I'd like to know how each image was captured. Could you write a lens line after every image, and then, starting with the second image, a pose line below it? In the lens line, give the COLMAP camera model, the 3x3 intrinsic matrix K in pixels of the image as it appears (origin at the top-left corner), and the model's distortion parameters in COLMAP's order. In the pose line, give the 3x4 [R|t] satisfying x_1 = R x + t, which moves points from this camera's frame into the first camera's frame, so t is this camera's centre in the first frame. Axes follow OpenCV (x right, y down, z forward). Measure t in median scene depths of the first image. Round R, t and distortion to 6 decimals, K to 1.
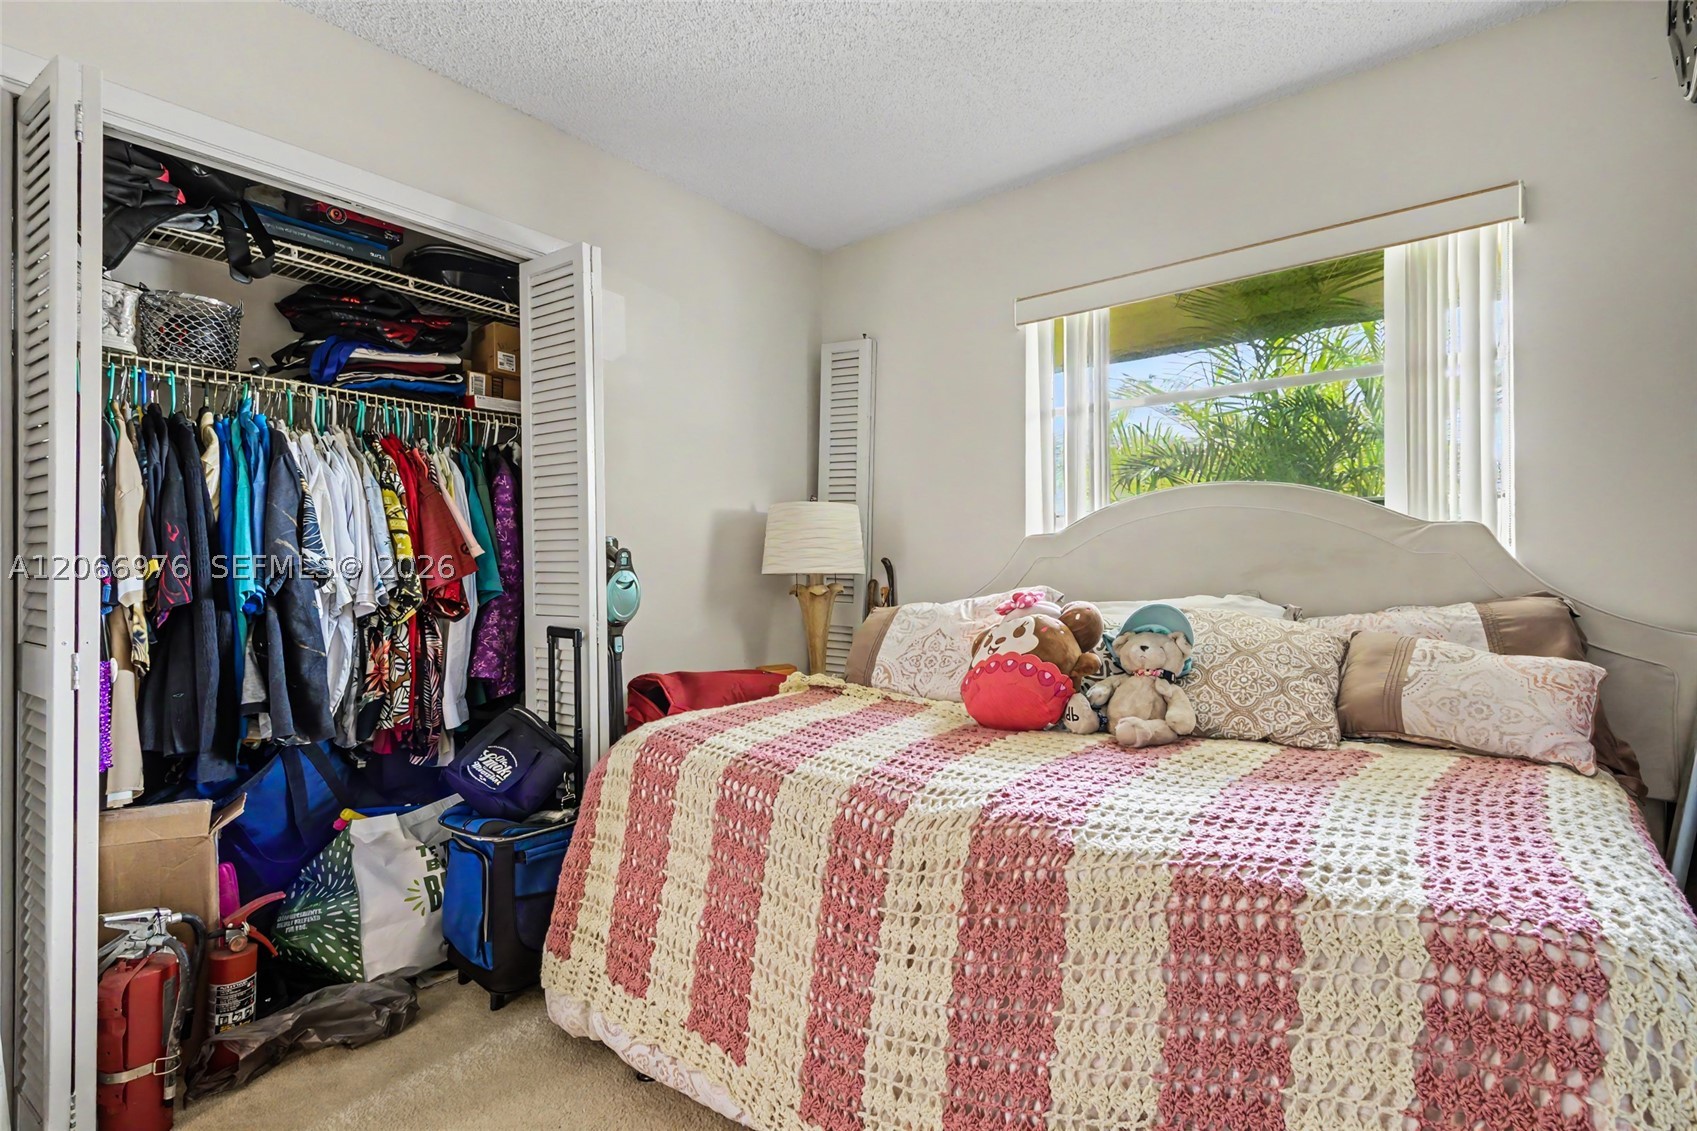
lens RADIAL K [[796.0, 0, 849.4], [0, 796.0, 560.5], [0, 0, 1]] dist [0.019108, 0.000219]
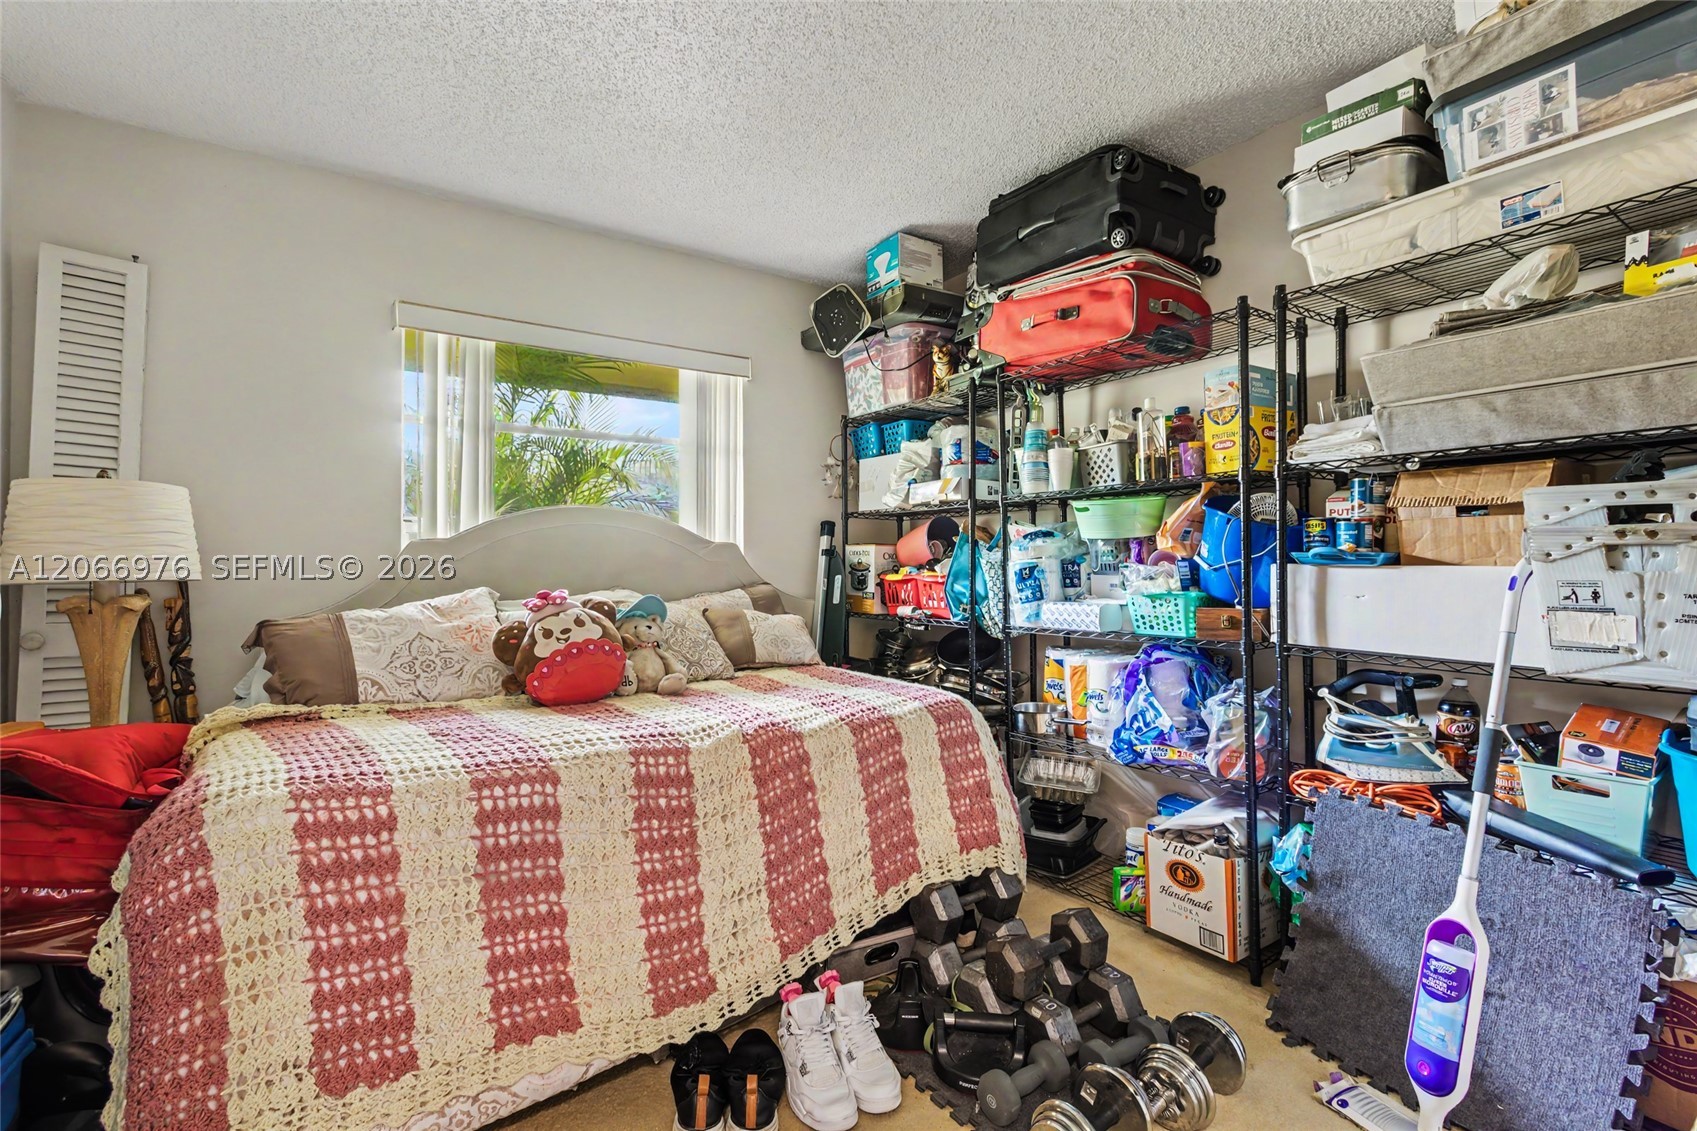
lens RADIAL K [[796.0, 0, 849.4], [0, 796.0, 560.5], [0, 0, 1]] dist [0.019108, 0.000219]
pose [[0.287028, 0.008249, 0.957887, -0.814820], [0.002721, 0.999952, -0.009427, 0.007597], [-0.957918, 0.005312, 0.286991, 0.256741]]
